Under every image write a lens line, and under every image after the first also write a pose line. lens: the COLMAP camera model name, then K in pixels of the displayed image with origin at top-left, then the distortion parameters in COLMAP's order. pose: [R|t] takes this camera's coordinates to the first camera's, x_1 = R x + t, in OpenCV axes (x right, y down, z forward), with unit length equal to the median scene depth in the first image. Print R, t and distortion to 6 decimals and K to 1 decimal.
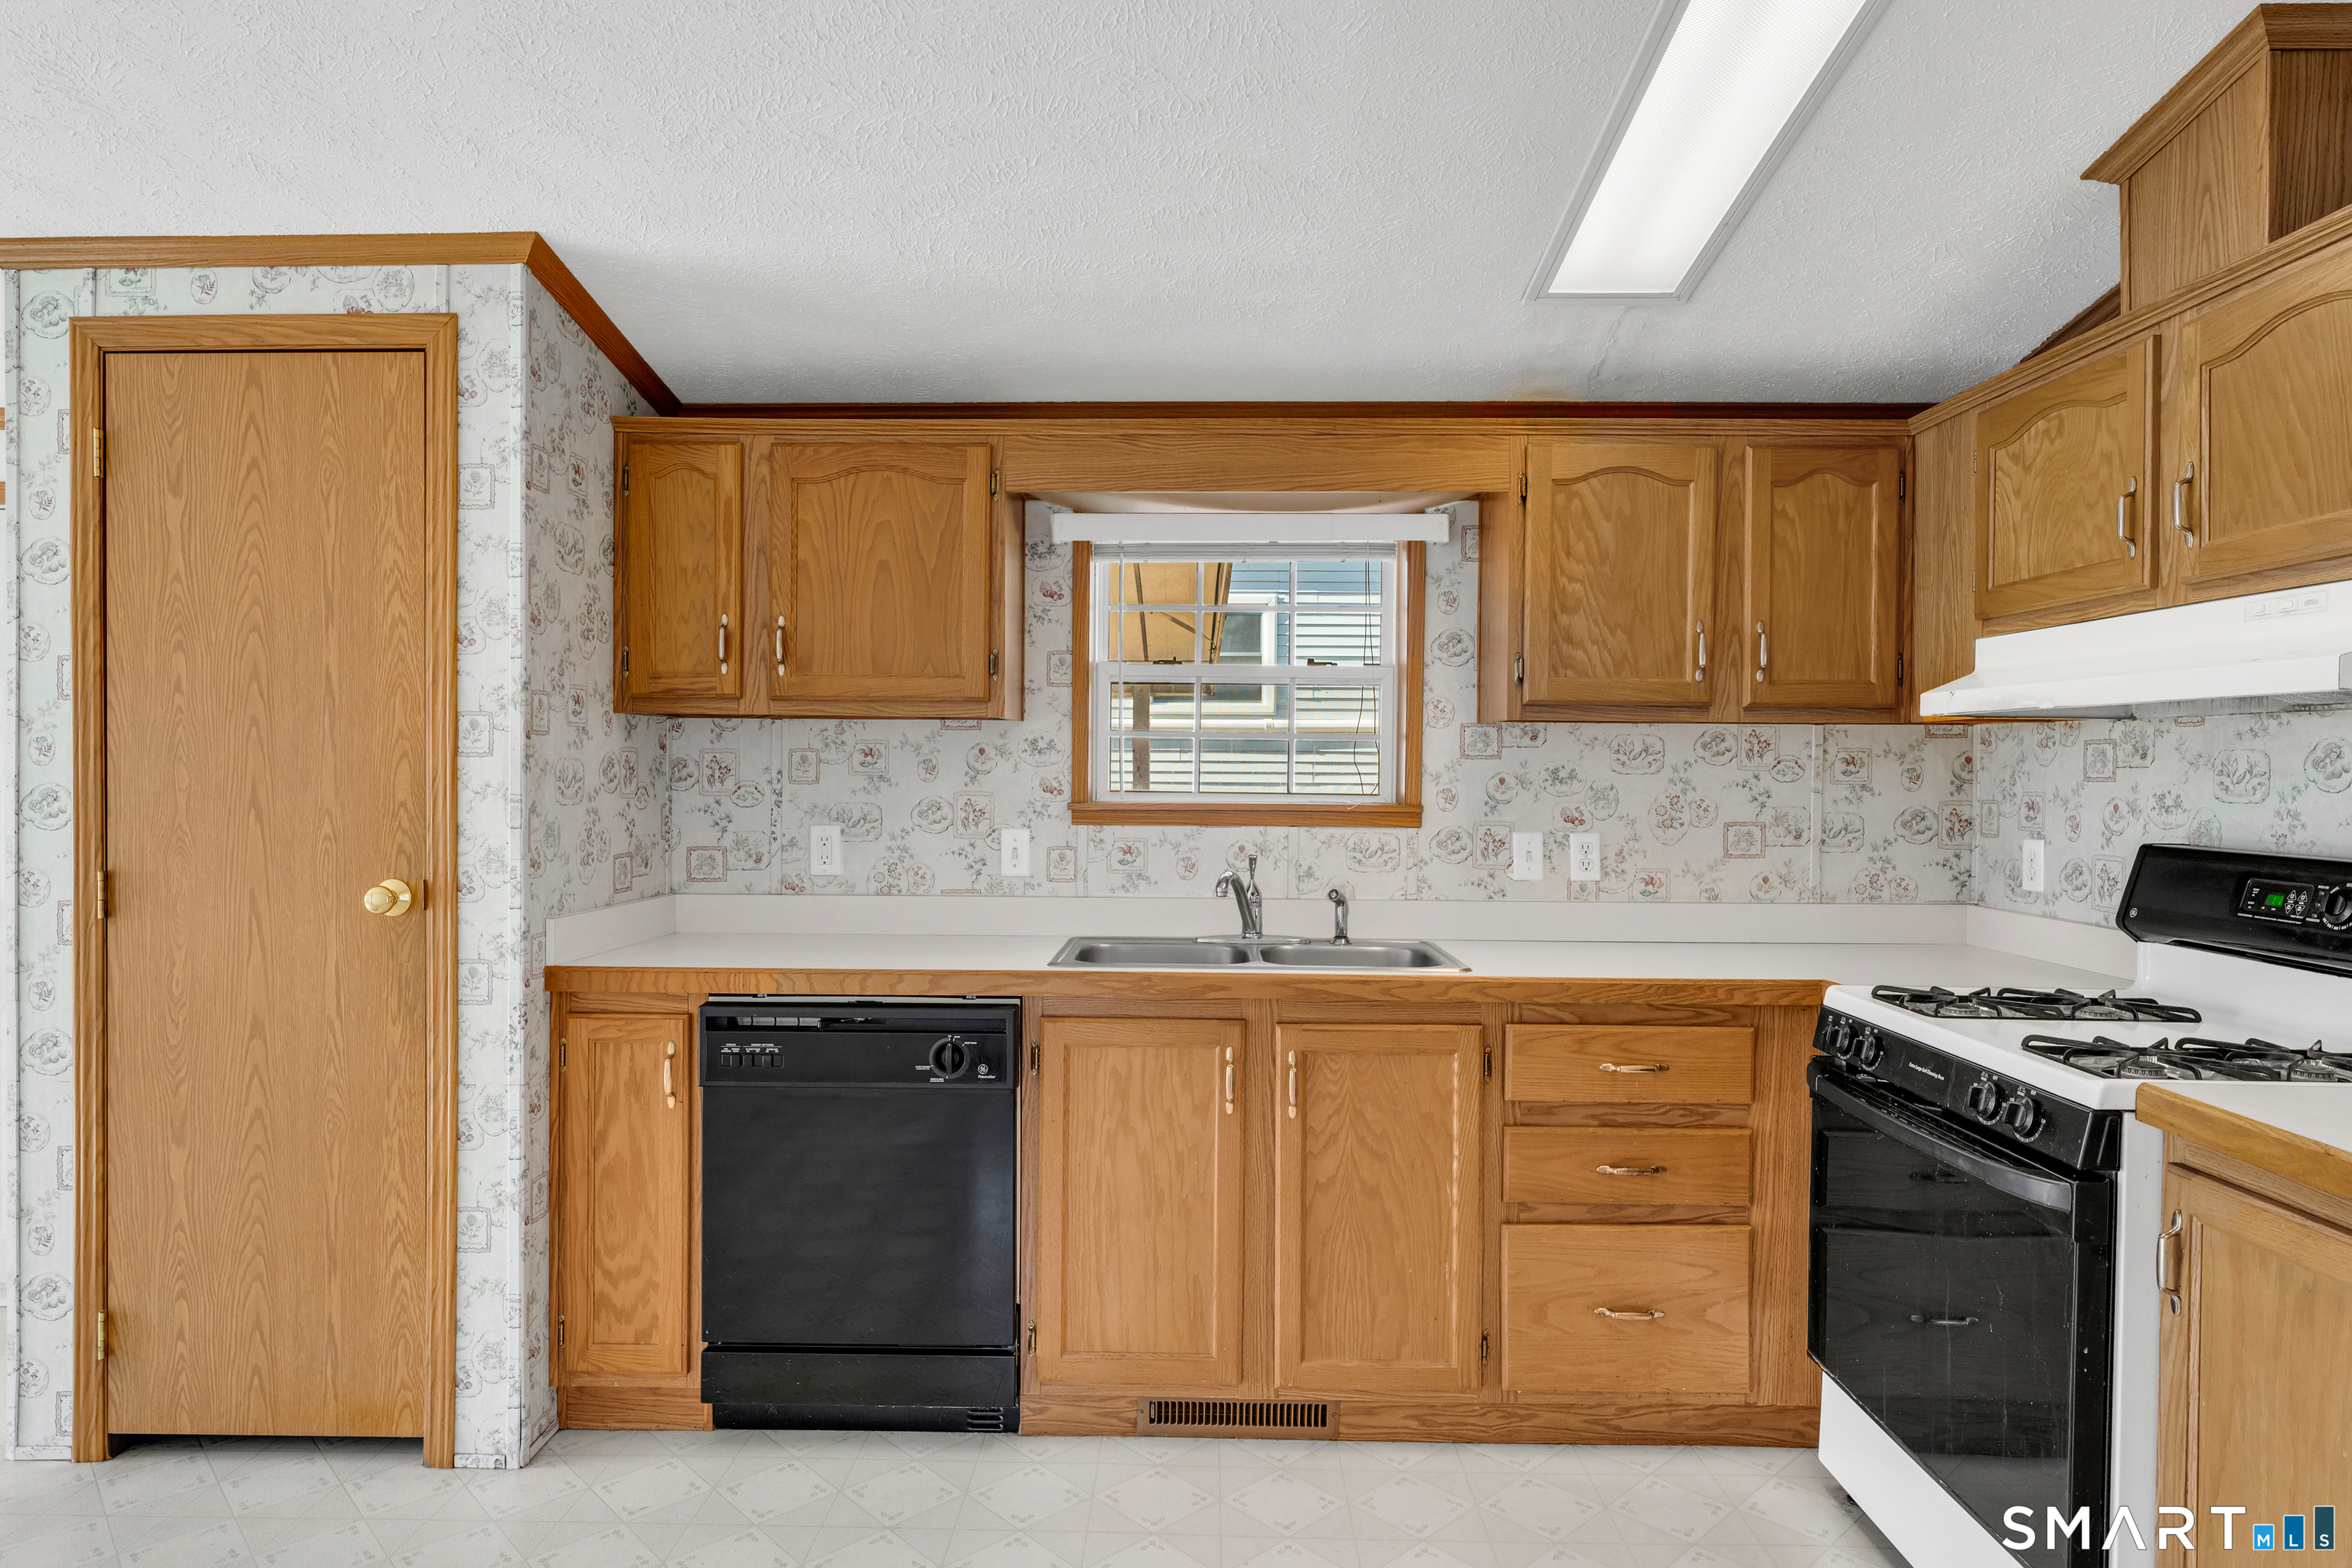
lens RADIAL K [[1366.2, 0, 1176.5], [0, 1366.2, 781.1], [0, 0, 1]] dist [-0.002406, 0.001758]
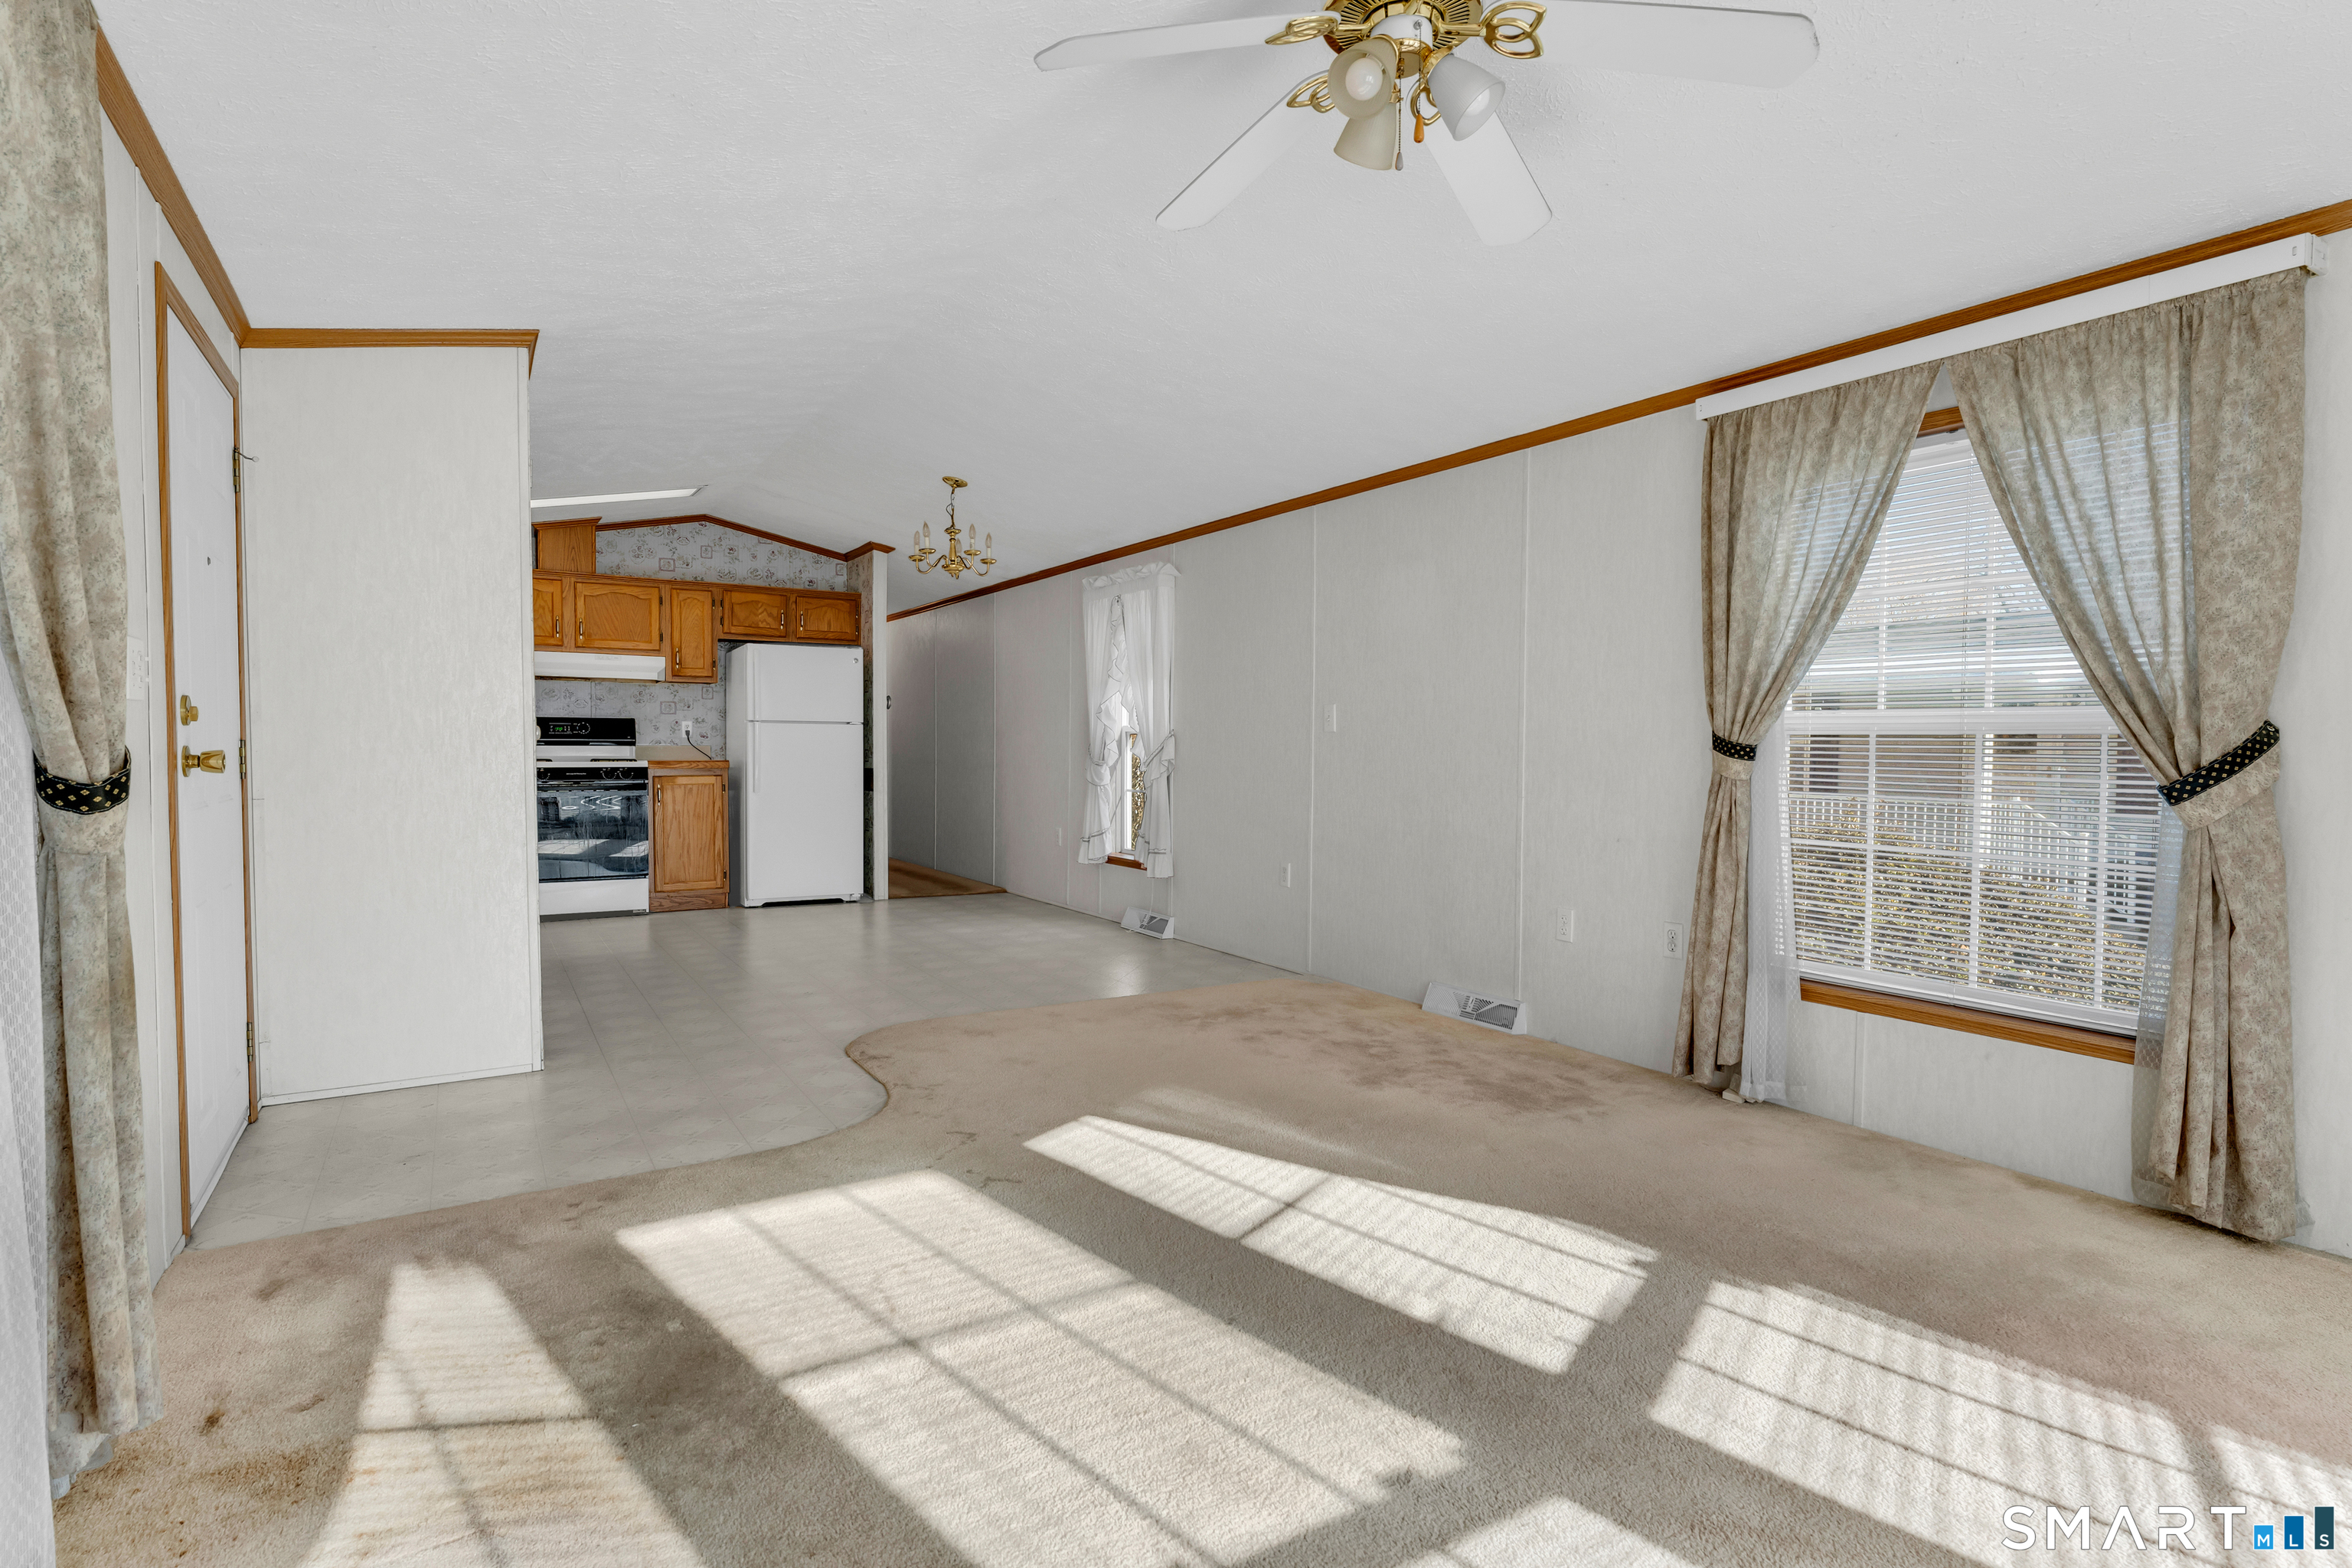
lens RADIAL K [[1166.1, 0, 1157.6], [0, 1166.1, 778.0], [0, 0, 1]] dist [-0.002026, 0.001685]
pose [[-0.532411, -0.030788, 0.845926, -2.453163], [0.000950, 0.999316, 0.036968, 0.089643], [-0.846486, 0.020486, -0.532017, 1.115551]]
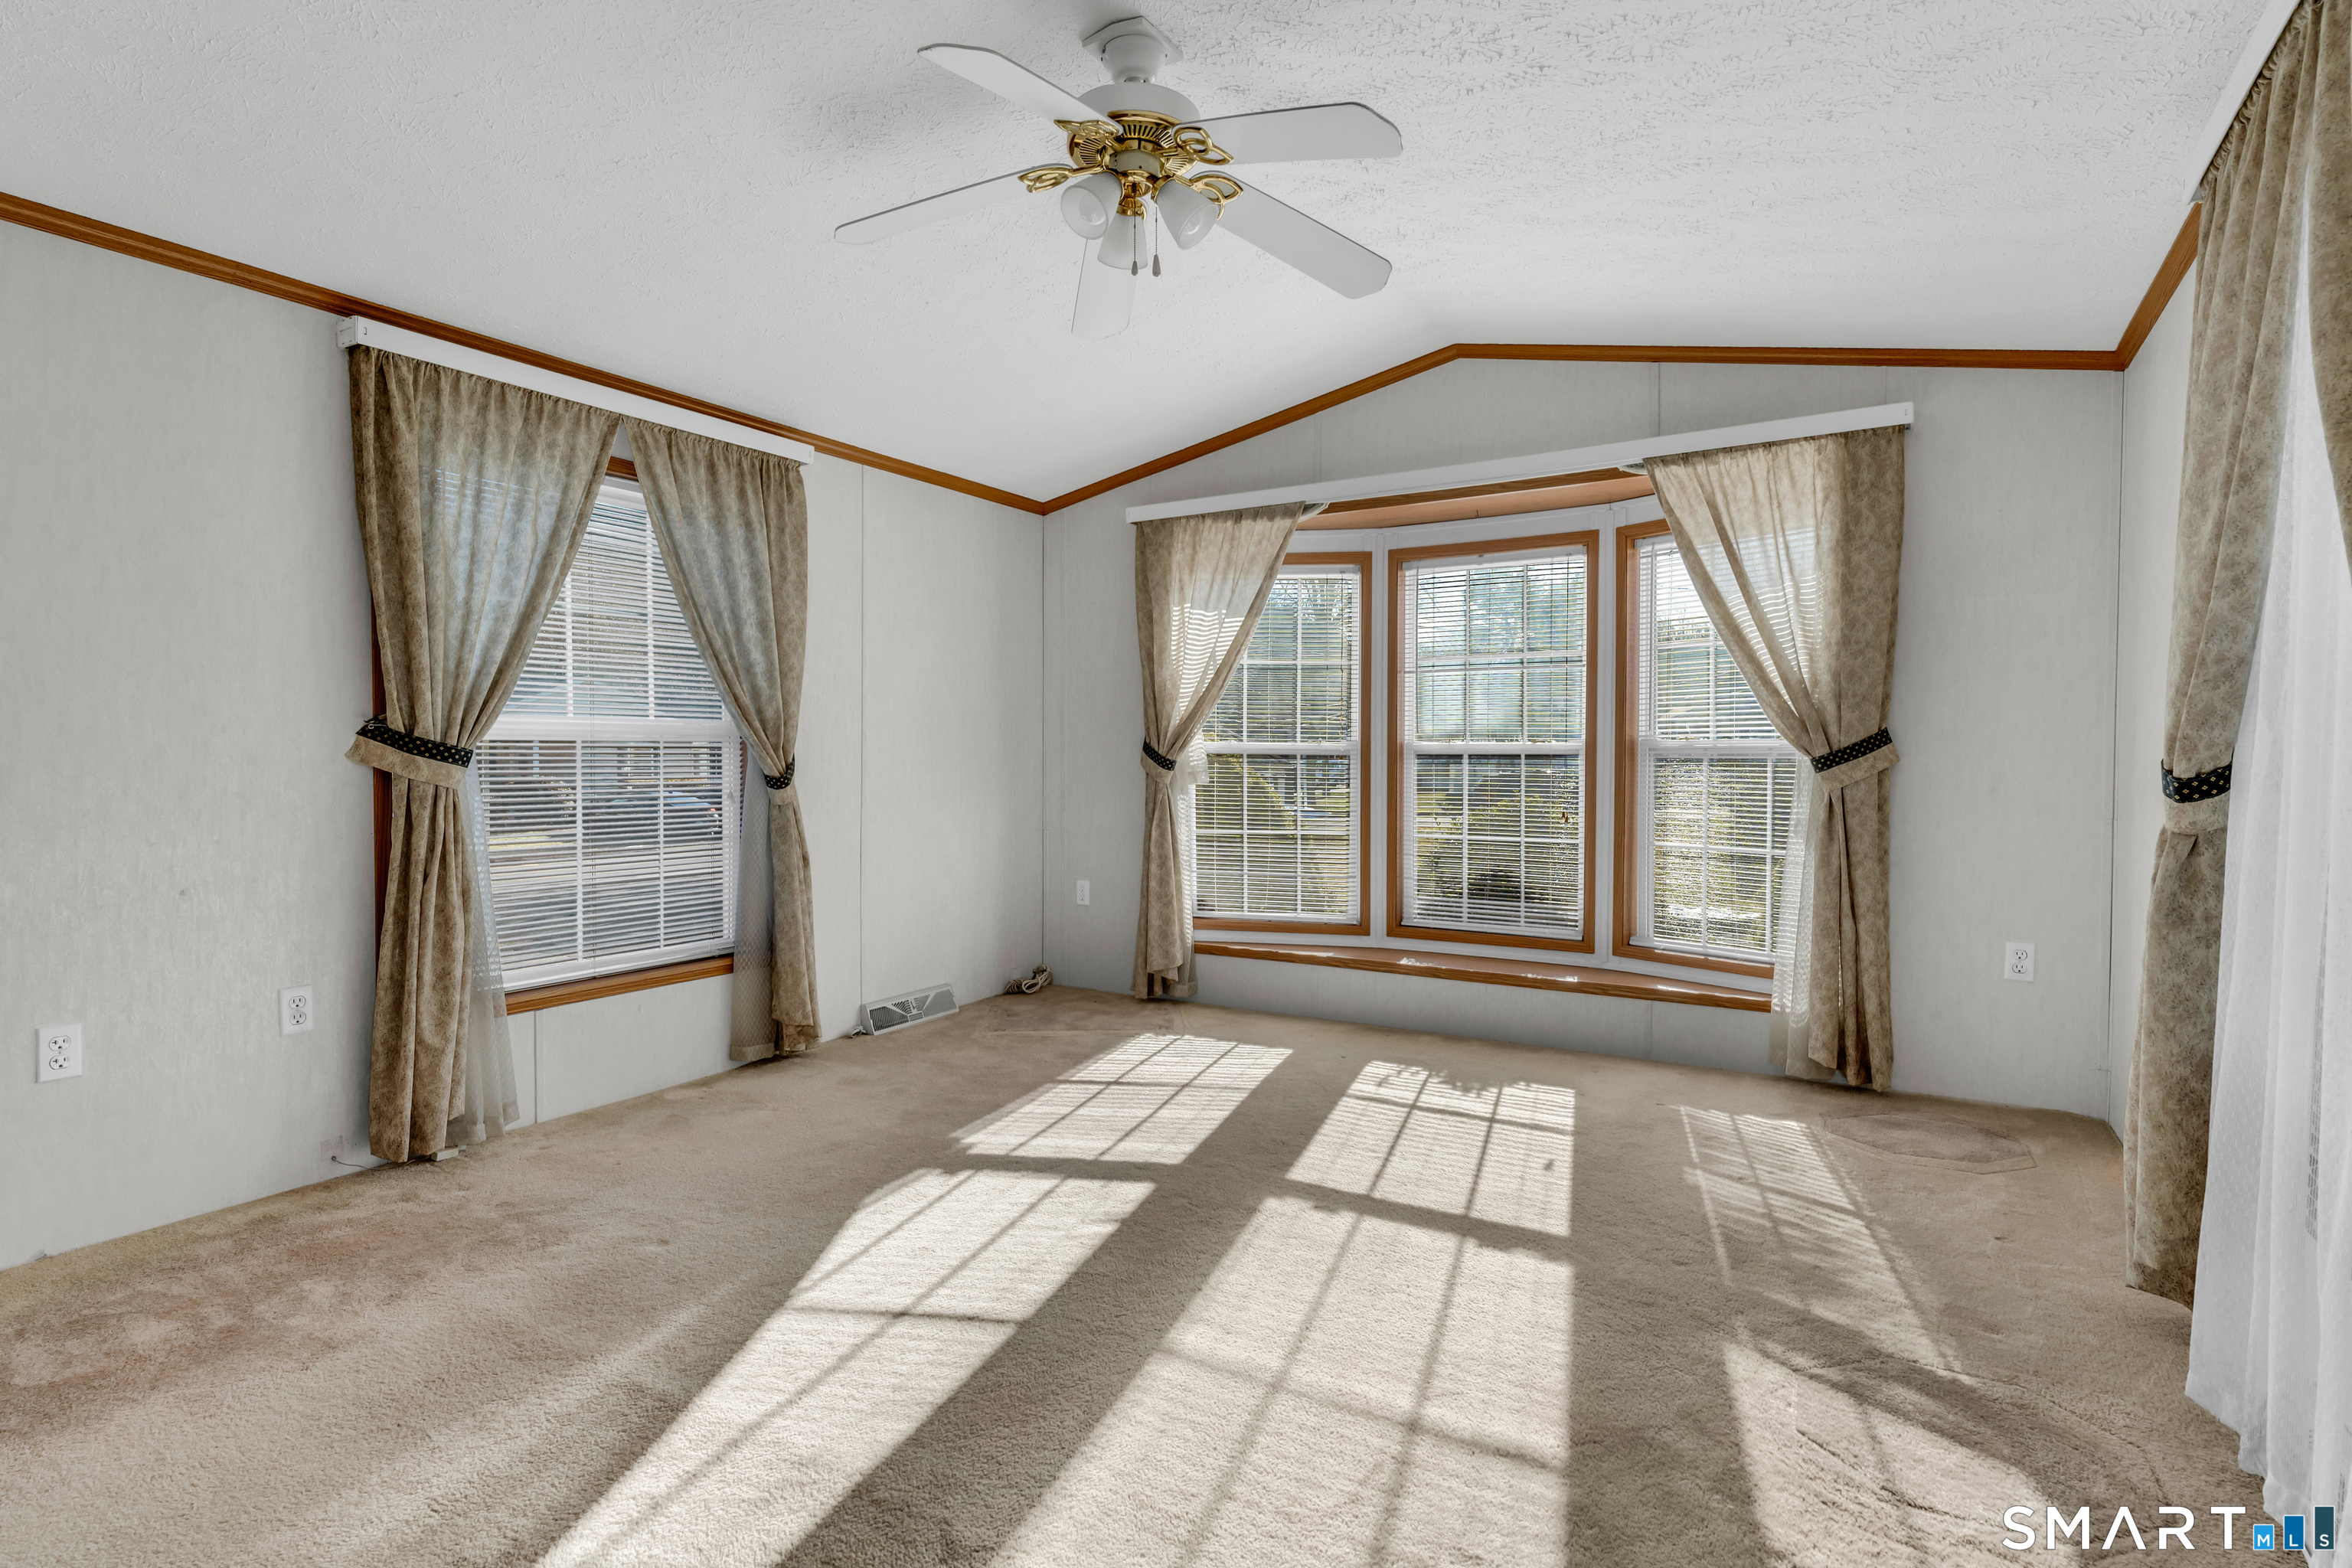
lens RADIAL K [[1166.1, 0, 1184.5], [0, 1166.1, 782.4], [0, 0, 1]] dist [-0.002026, 0.001685]
pose [[-0.499146, 0.018303, -0.866325, -1.071908], [-0.012047, 0.999534, 0.028058, 0.092487], [0.866434, 0.024441, -0.498693, 1.069283]]
